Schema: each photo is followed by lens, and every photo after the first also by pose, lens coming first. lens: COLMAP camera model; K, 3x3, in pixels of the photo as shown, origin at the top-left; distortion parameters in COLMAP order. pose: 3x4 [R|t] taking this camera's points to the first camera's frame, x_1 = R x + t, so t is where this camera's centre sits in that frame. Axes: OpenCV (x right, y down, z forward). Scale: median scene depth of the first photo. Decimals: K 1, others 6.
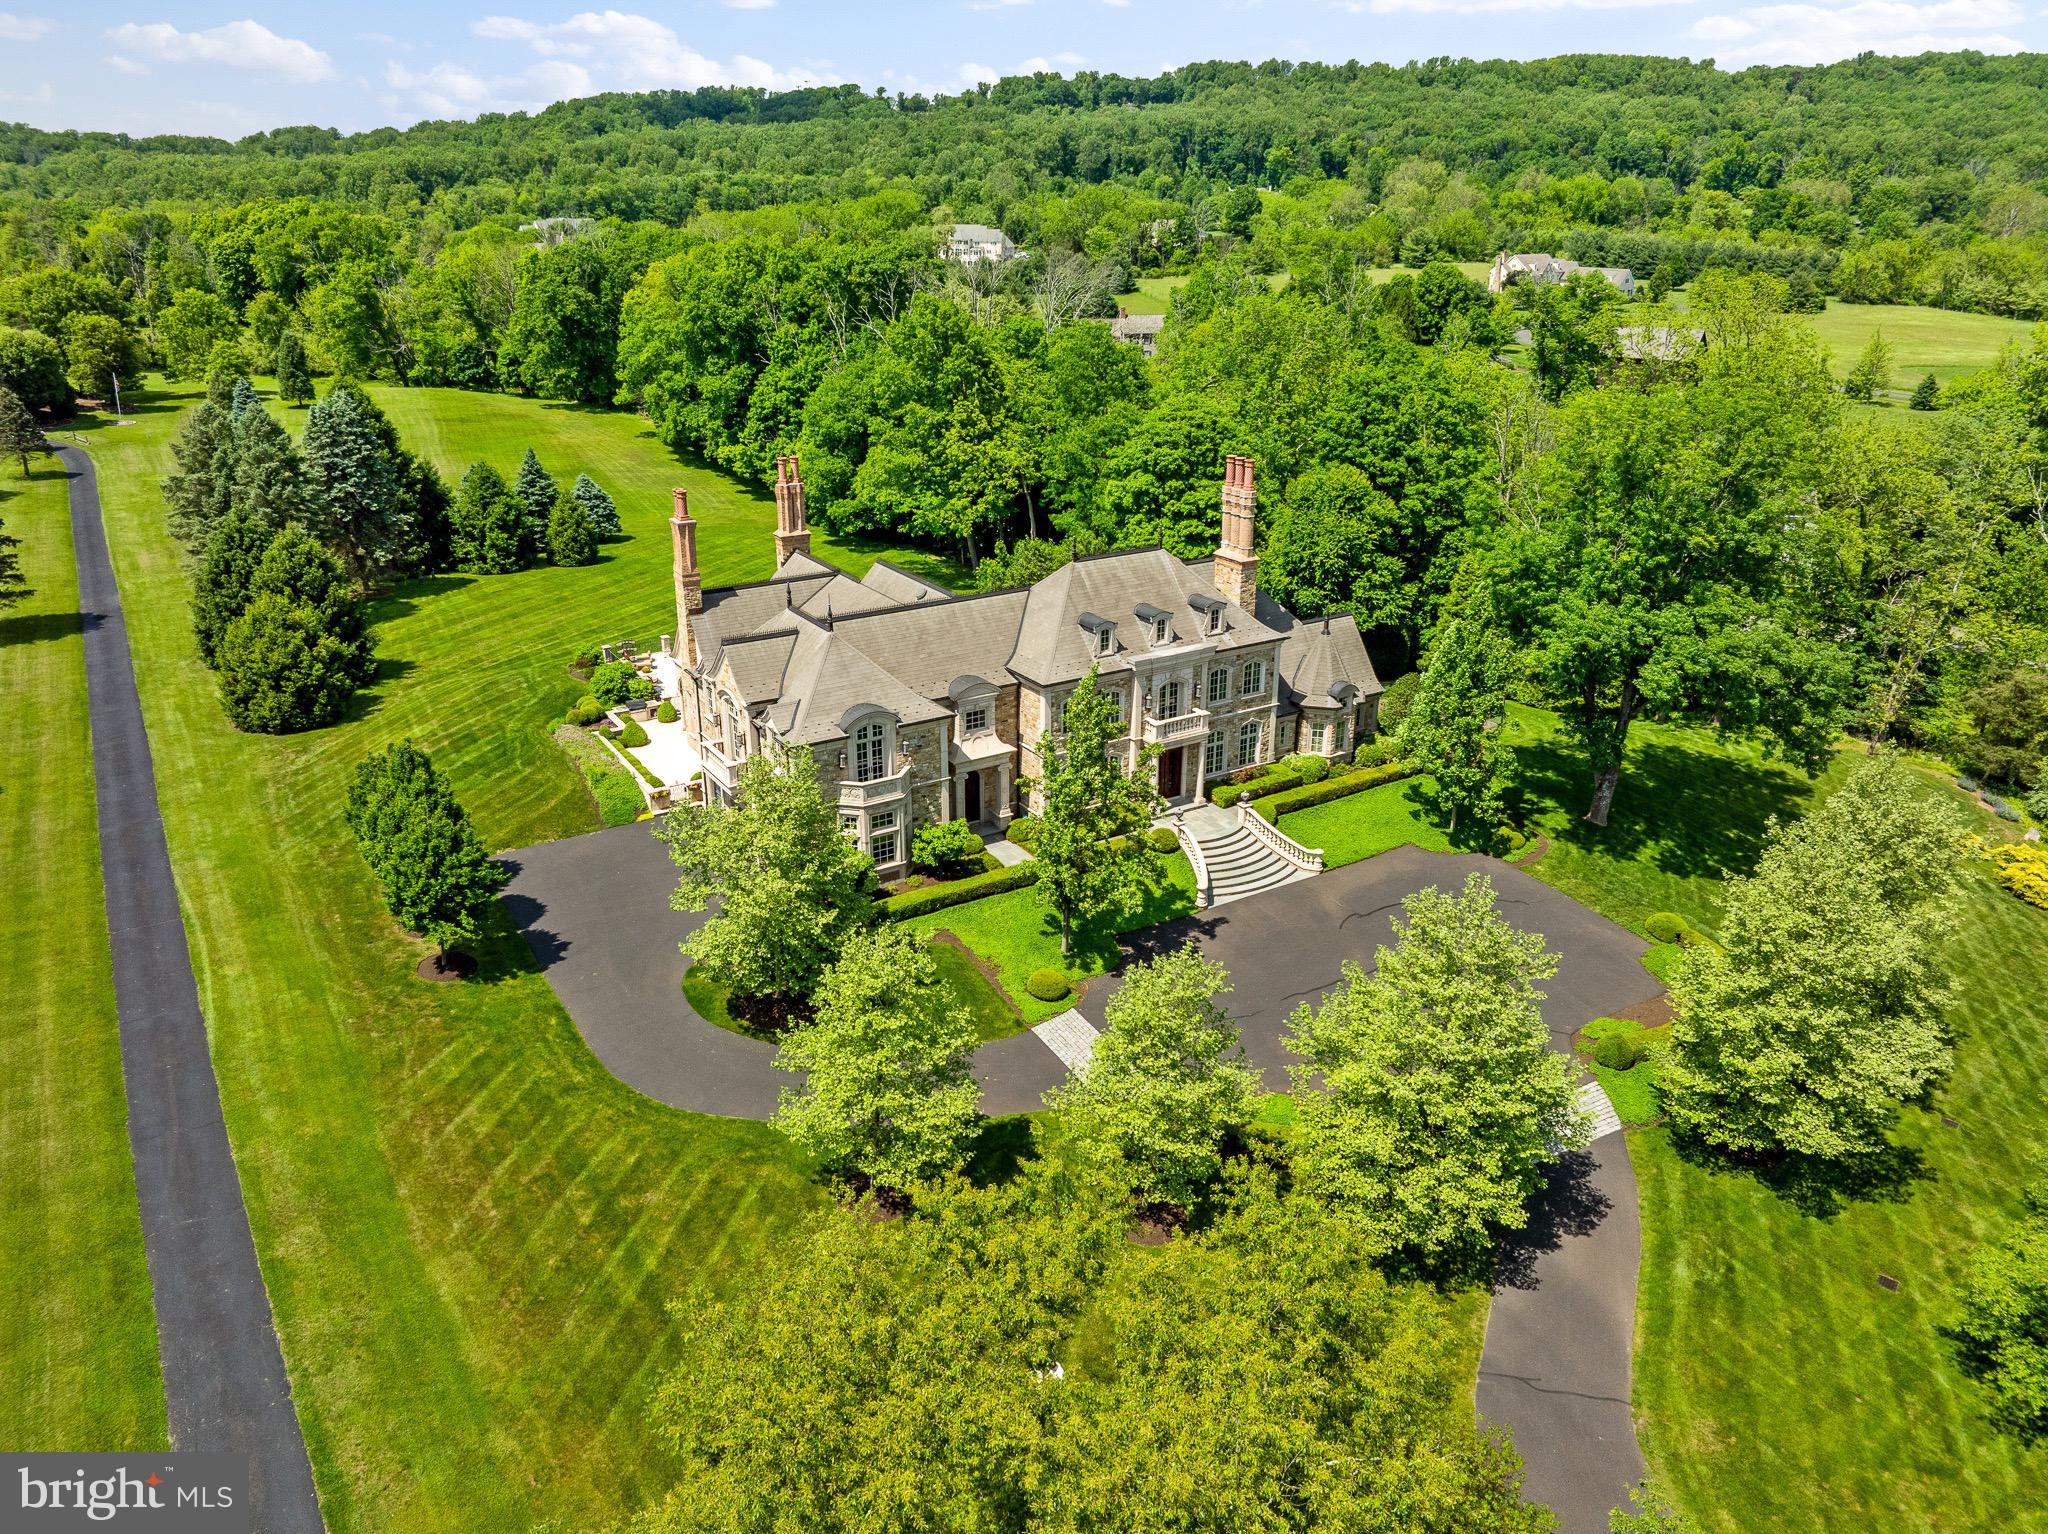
lens RADIAL K [[1441.3, 0, 1019.9], [0, 1441.3, 761.0], [0, 0, 1]] dist [-0.035874, 0.006988]
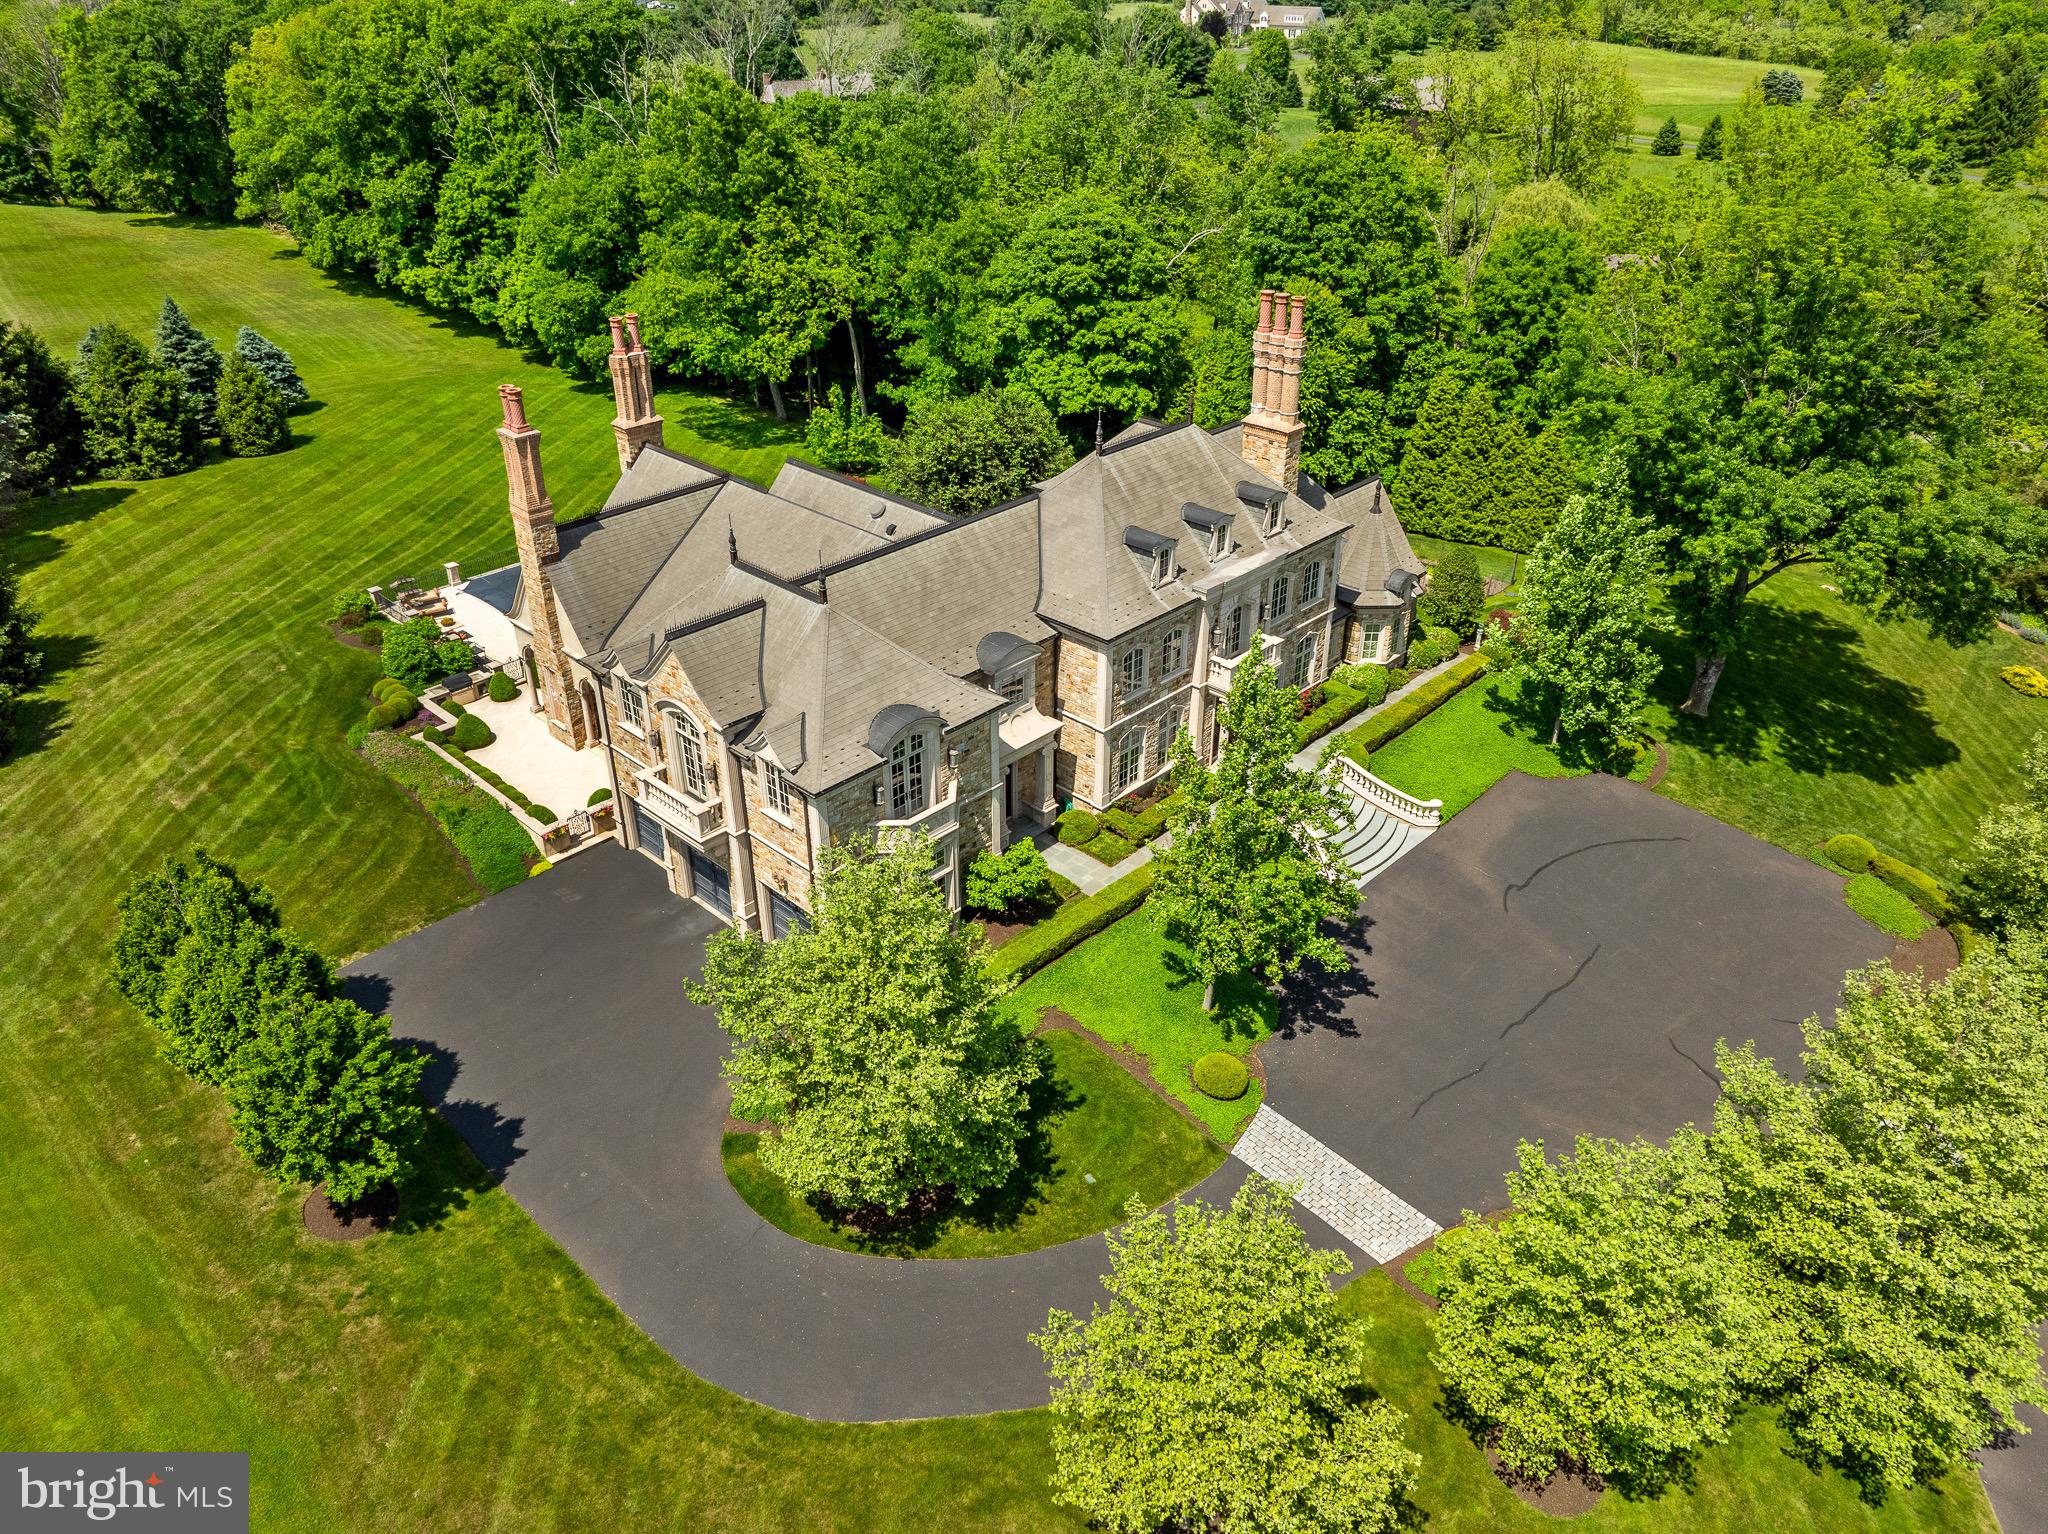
lens RADIAL K [[1446.4, 0, 1018.1], [0, 1446.4, 762.6], [0, 0, 1]] dist [-0.048623, 0.025002]
pose [[0.969950, -0.125994, 0.208142, -0.137882], [0.092942, 0.982469, 0.161605, -0.083675], [-0.224854, -0.137403, 0.964656, 0.214581]]
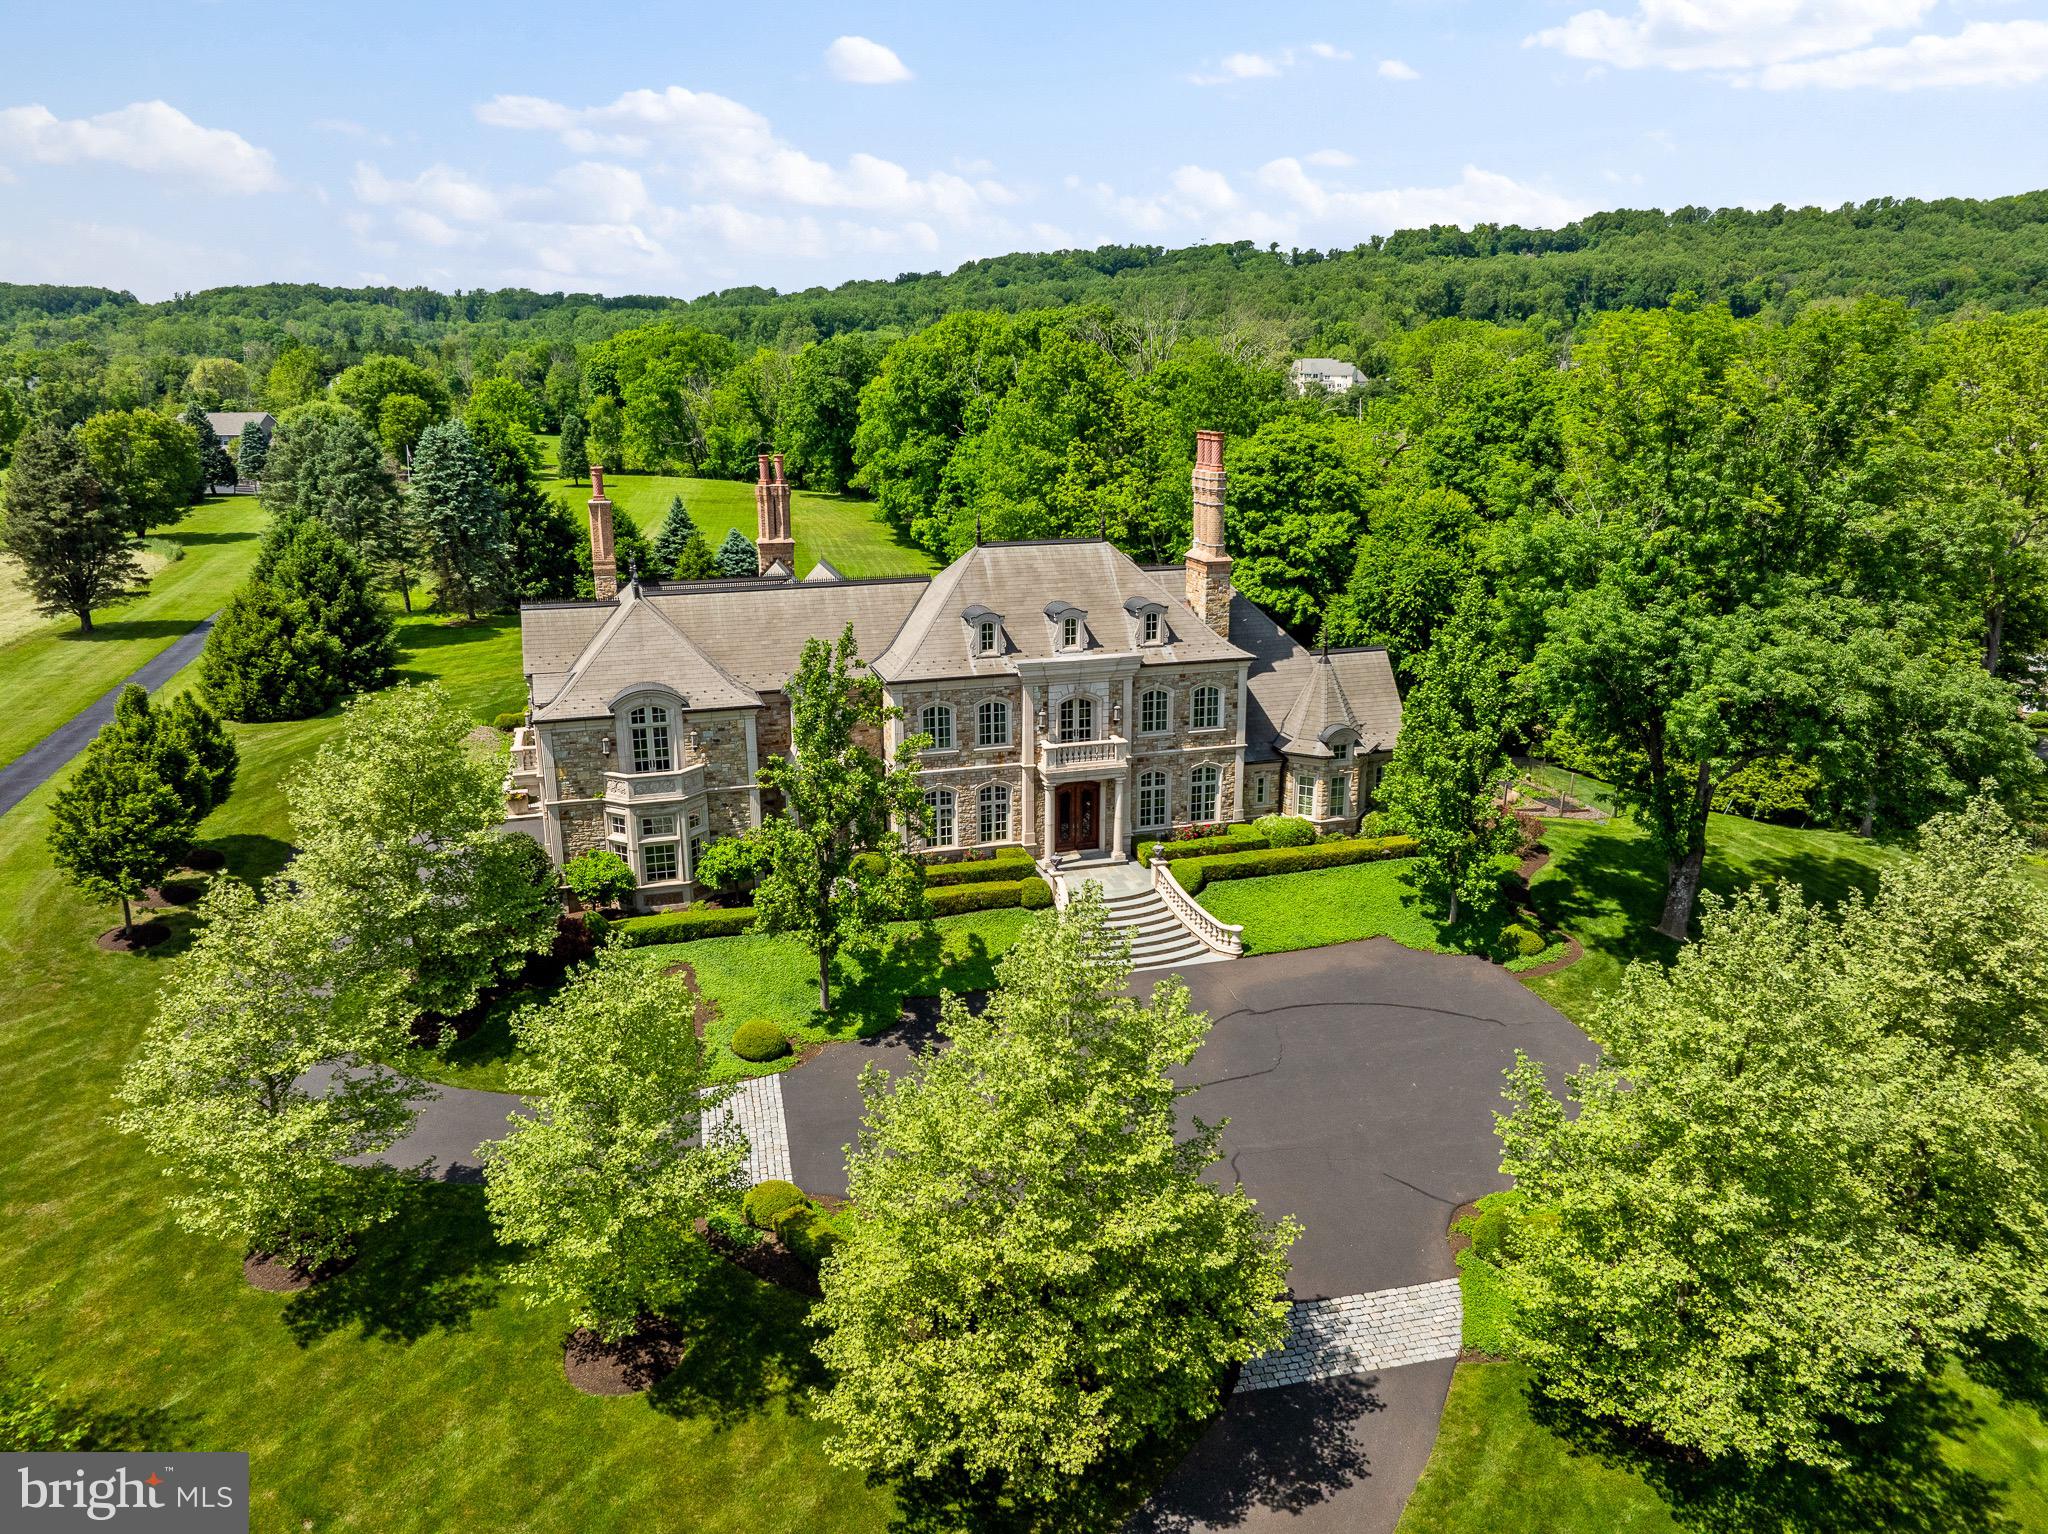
lens RADIAL K [[1446.4, 0, 1018.1], [0, 1446.4, 762.6], [0, 0, 1]] dist [-0.048623, 0.025002]
pose [[0.963757, 0.067050, -0.258219, 0.217343], [-0.092850, 0.991690, -0.089044, 0.041686], [0.250103, 0.109792, 0.961974, 0.182456]]
